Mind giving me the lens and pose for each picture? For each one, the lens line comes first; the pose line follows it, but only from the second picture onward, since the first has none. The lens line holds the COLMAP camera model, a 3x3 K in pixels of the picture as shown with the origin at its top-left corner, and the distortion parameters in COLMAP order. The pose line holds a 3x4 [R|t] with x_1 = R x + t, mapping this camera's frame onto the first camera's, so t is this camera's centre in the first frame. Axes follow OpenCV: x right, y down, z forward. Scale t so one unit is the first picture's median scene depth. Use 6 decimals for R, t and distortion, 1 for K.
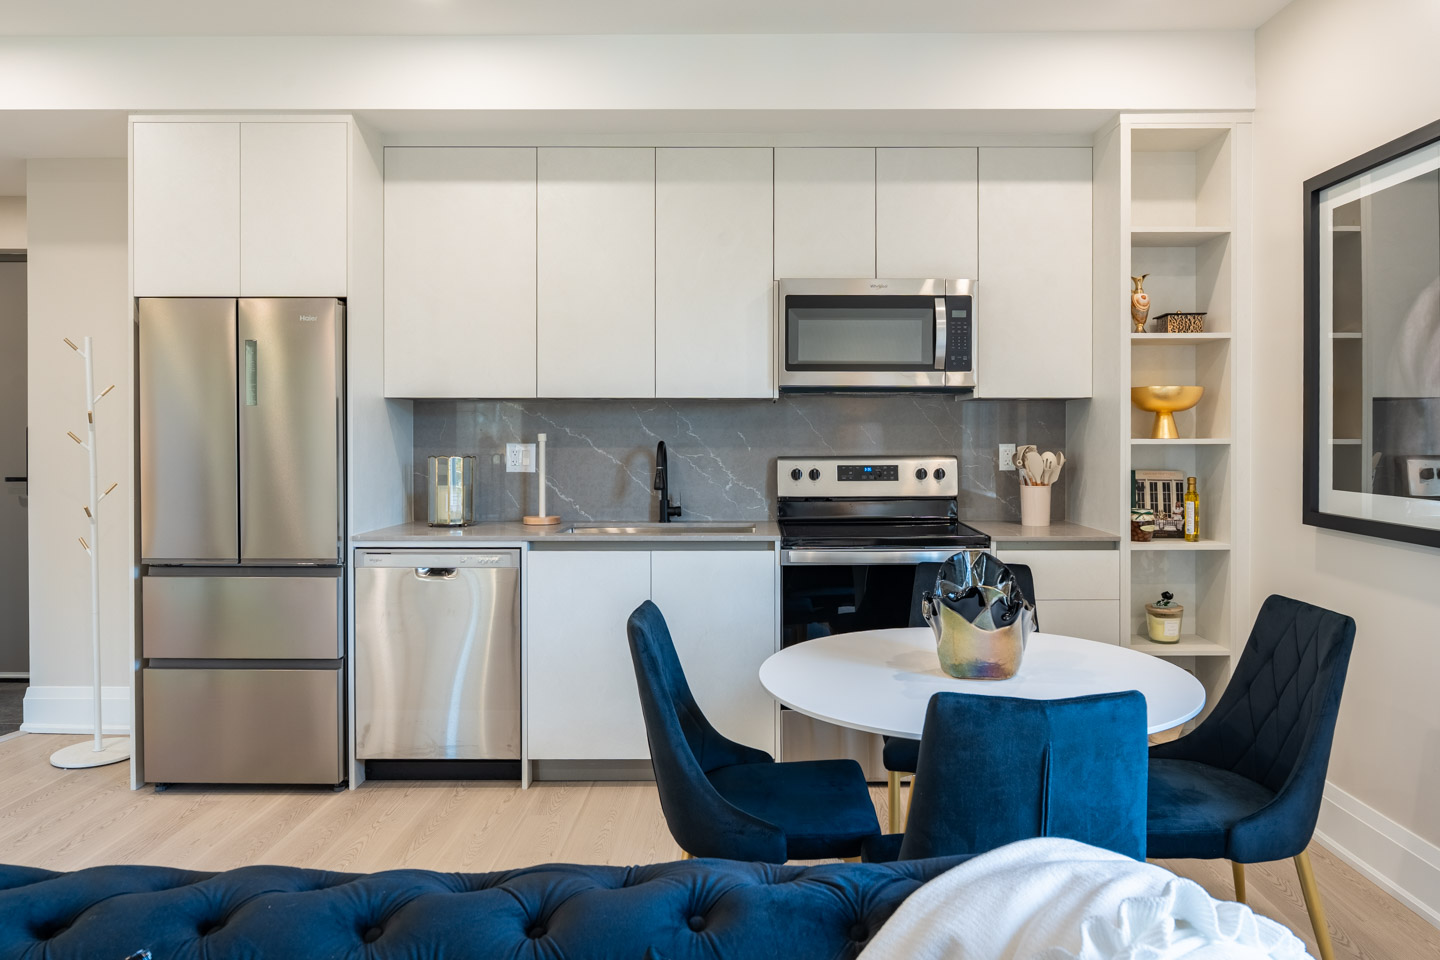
lens RADIAL K [[997.6, 0, 761.3], [0, 997.6, 437.5], [0, 0, 1]] dist [-0.003174, -0.002067]
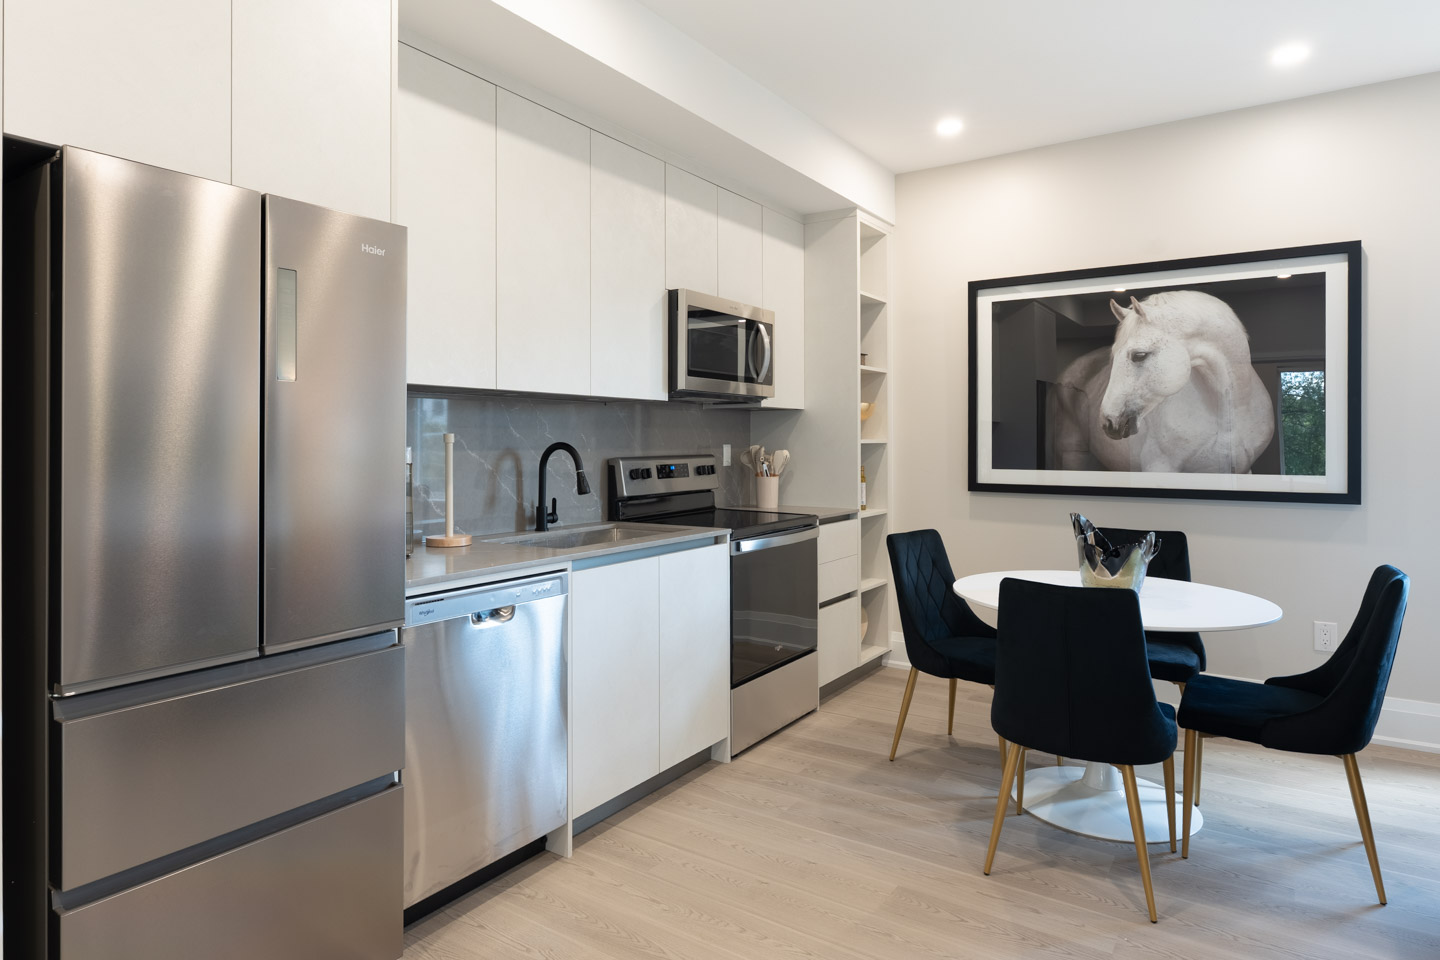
lens RADIAL K [[857.5, 0, 668.5], [0, 857.5, 438.4], [0, 0, 1]] dist [-0.006049, 0.002081]
pose [[0.580343, 0.002539, 0.814368, -0.748654], [0.006367, 0.999950, -0.007655, 0.007201], [-0.814347, 0.009628, 0.580298, 0.494999]]
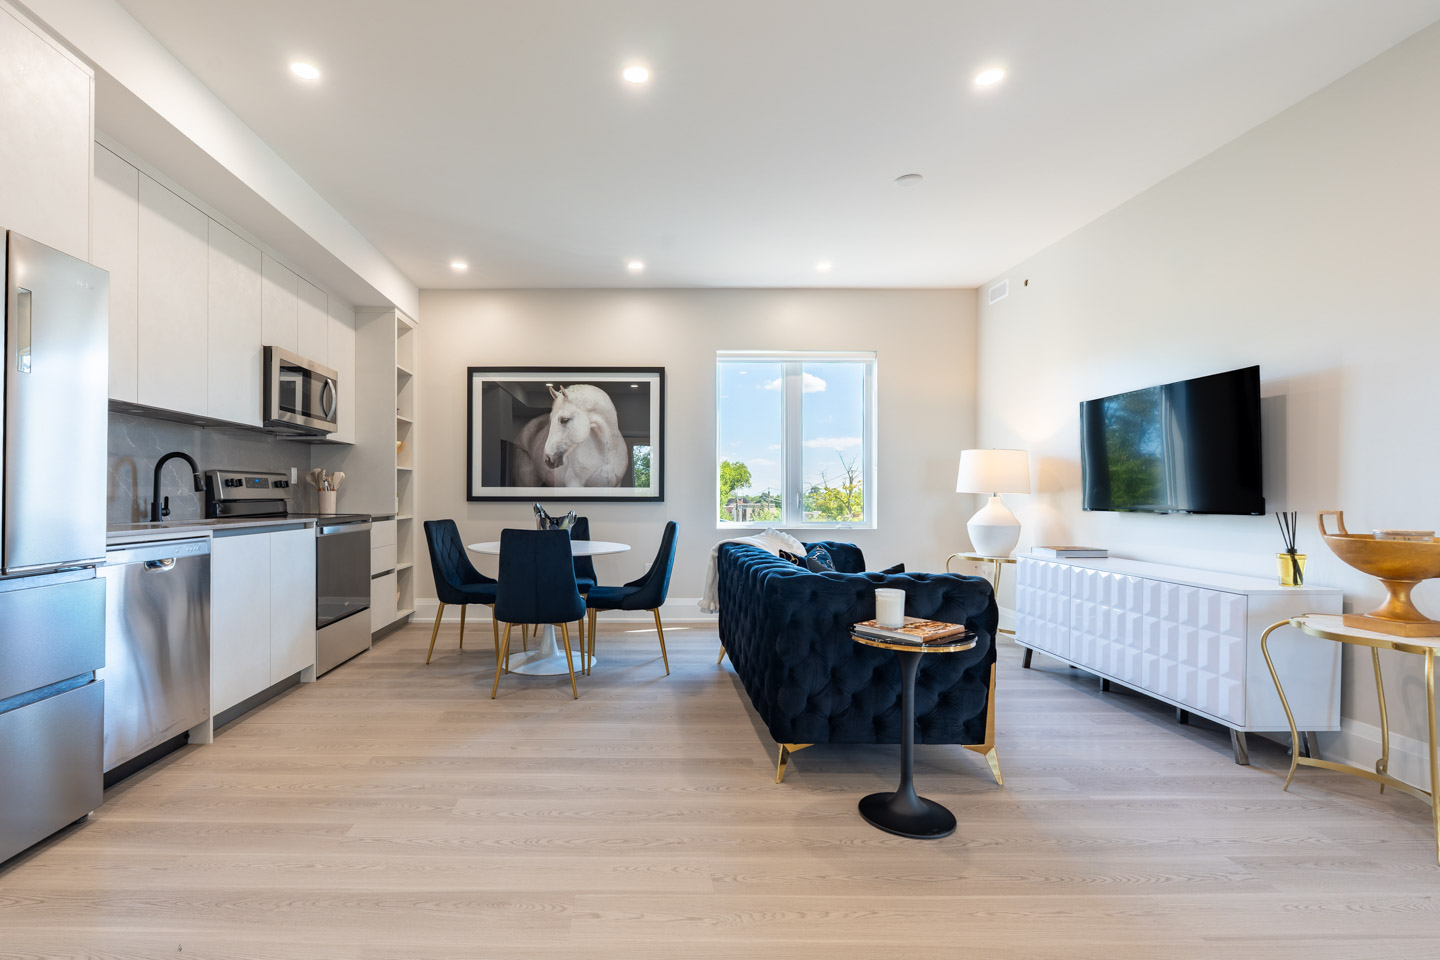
lens RADIAL K [[668.9, 0, 634.6], [0, 668.9, 497.5], [0, 0, 1]] dist [-0.003253, -0.000056]
pose [[-0.003235, -0.001290, 0.999994, -0.982942], [0.005949, 0.999981, 0.001309, 0.065654], [-0.999977, 0.005953, -0.003228, 0.489712]]
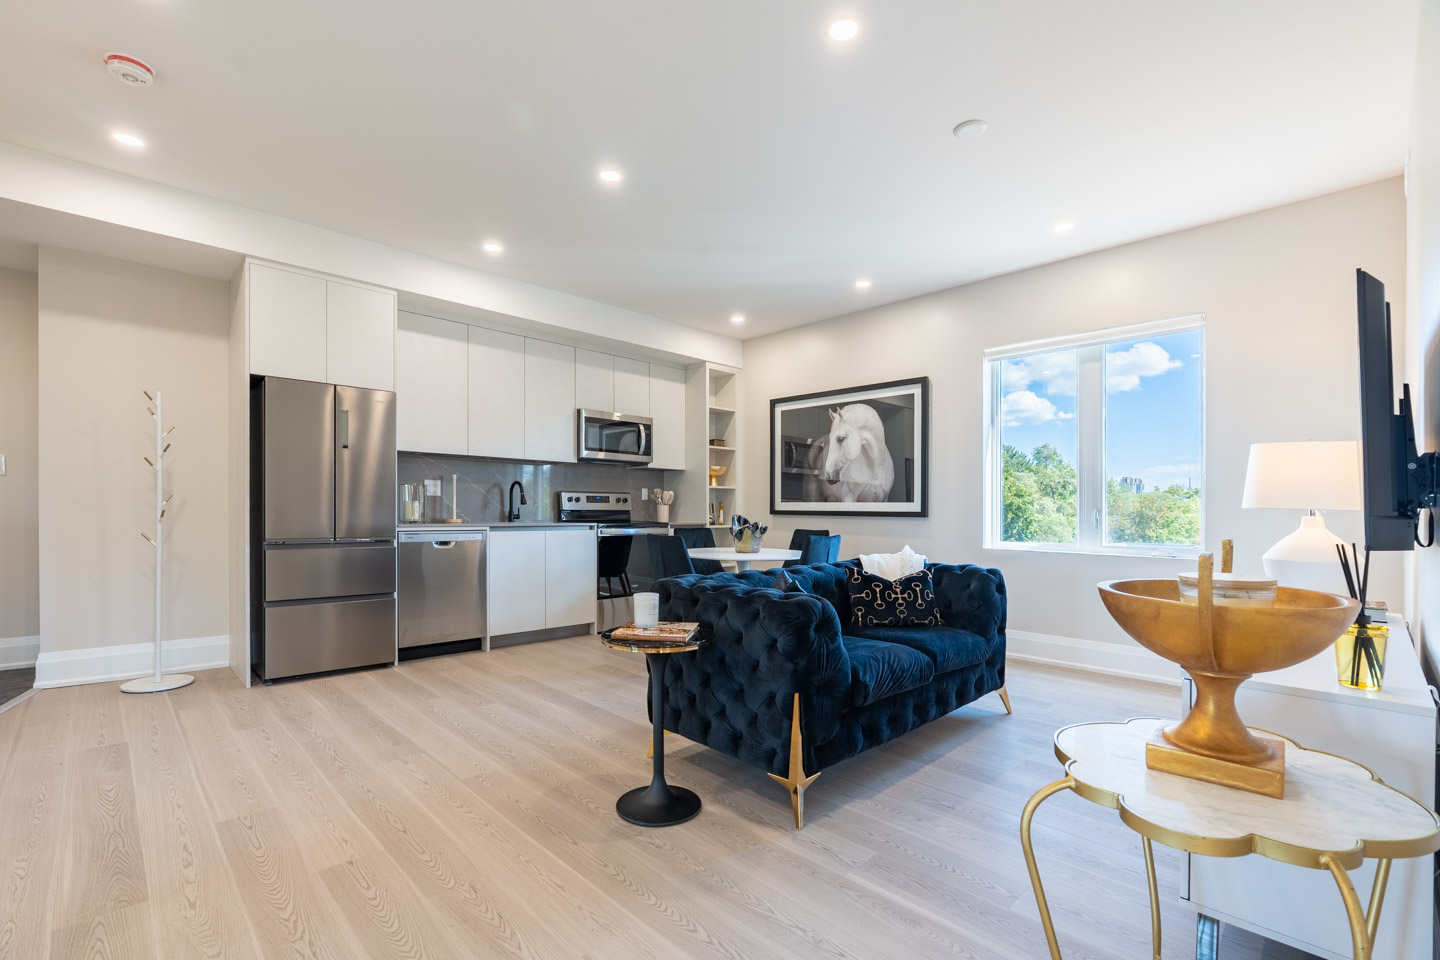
lens RADIAL K [[646.6, 0, 706.7], [0, 646.6, 512.4], [0, 0, 1]] dist [-0.002637, -0.000104]
pose [[0.724342, 0.005583, 0.689418, -0.783425], [-0.006817, 0.999976, -0.000936, 0.071116], [-0.689407, -0.004022, 0.724363, -0.228480]]
